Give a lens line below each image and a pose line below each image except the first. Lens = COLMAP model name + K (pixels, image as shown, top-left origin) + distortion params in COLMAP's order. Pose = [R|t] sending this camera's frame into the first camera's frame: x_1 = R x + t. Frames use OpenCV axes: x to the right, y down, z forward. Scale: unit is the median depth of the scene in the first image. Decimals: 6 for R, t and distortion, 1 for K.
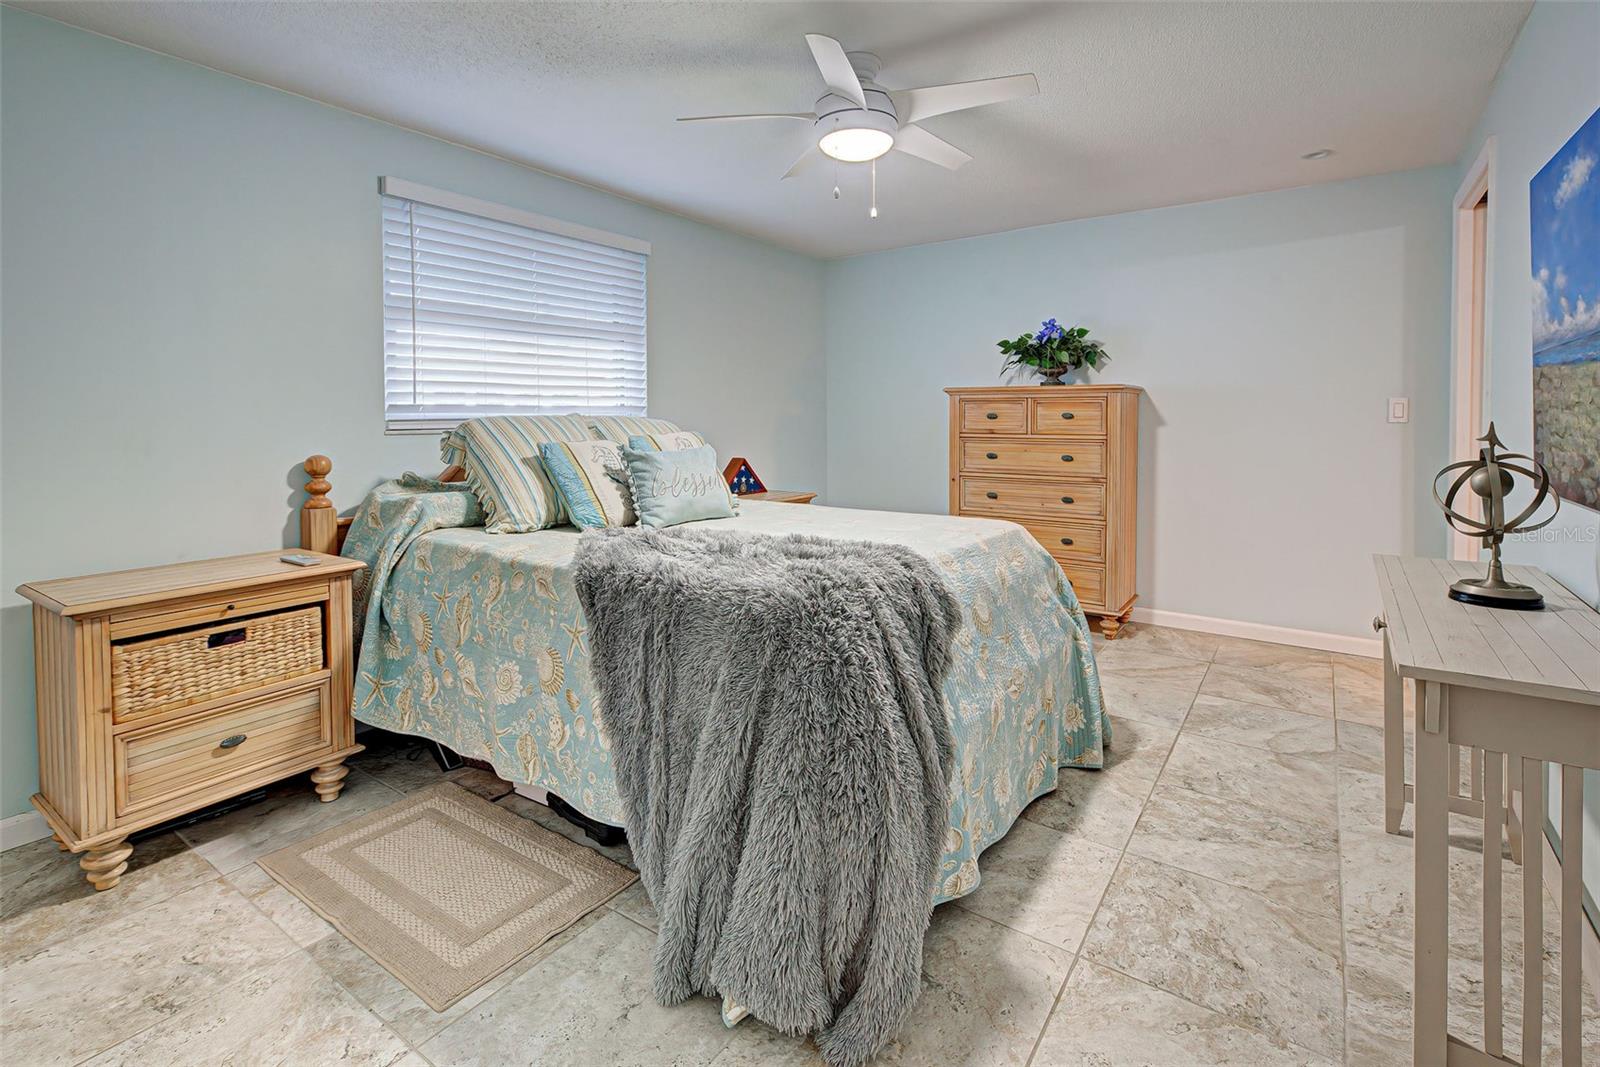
lens RADIAL K [[752.3, 0, 776.7], [0, 752.3, 464.2], [0, 0, 1]] dist [0.001466, 0.000705]
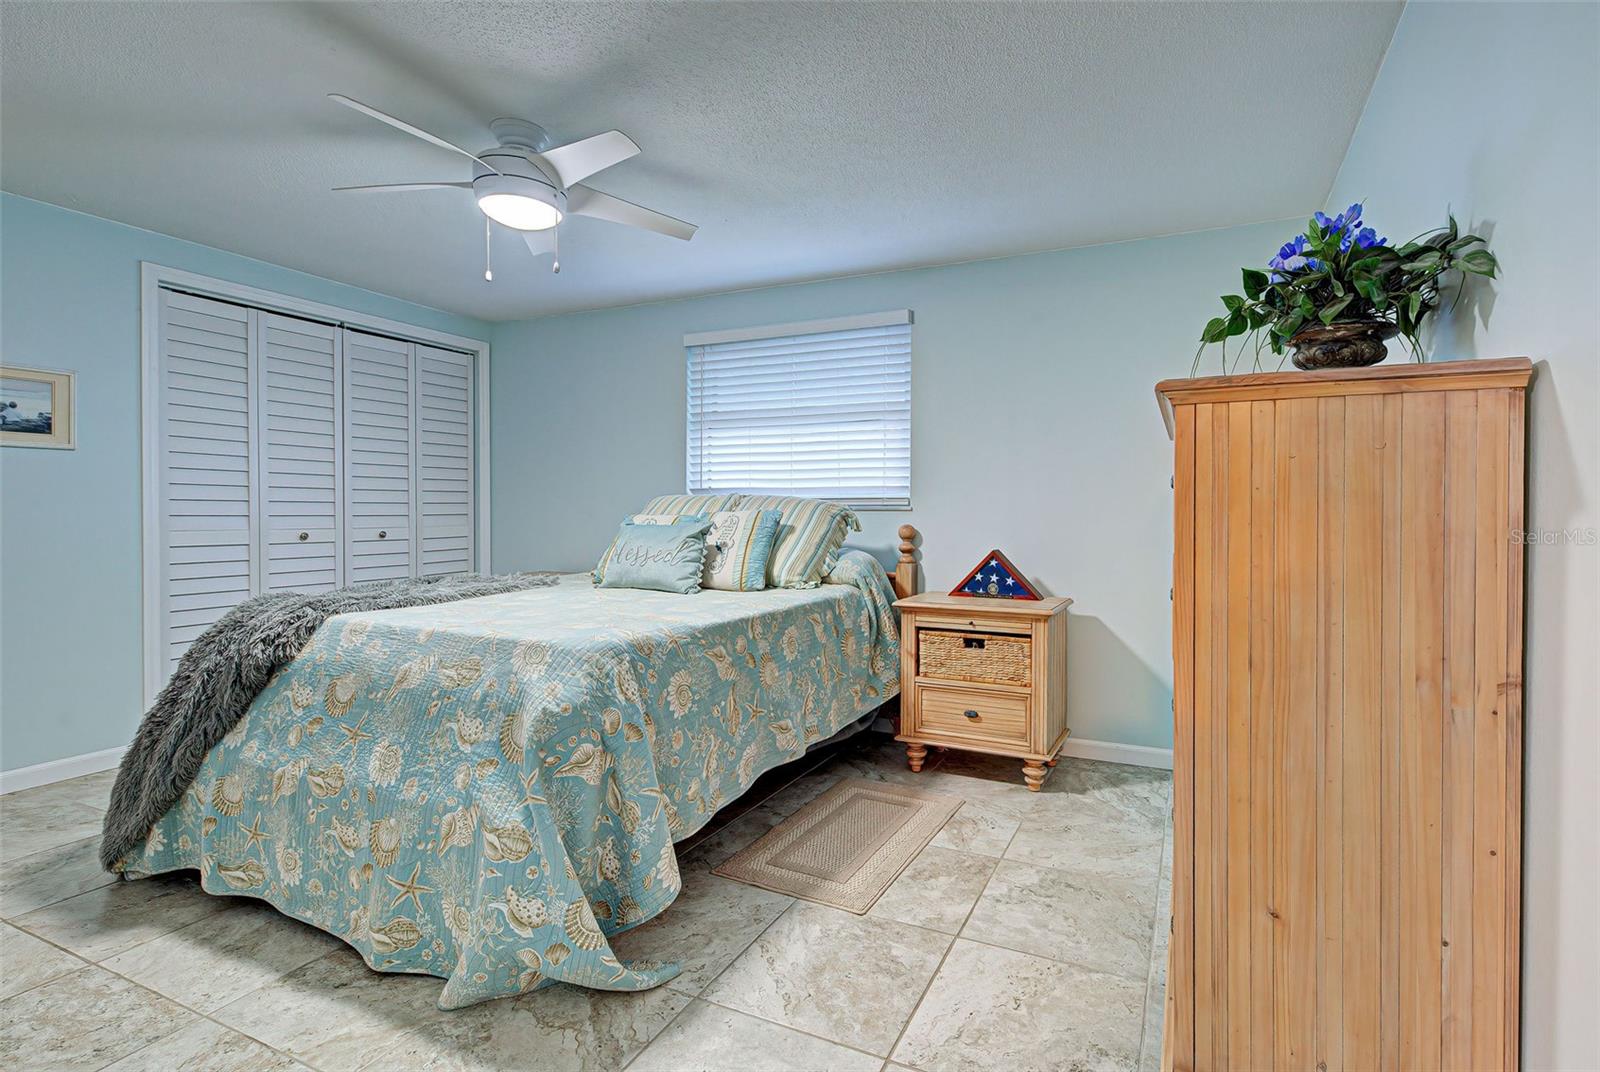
lens RADIAL K [[741.4, 0, 890.3], [0, 741.4, 522.0], [0, 0, 1]] dist [0.010311, -0.003560]
pose [[0.225283, 0.025122, -0.973969, 0.812433], [-0.067045, 0.997698, 0.010226, -0.045478], [0.971984, 0.062996, 0.226449, 0.871068]]
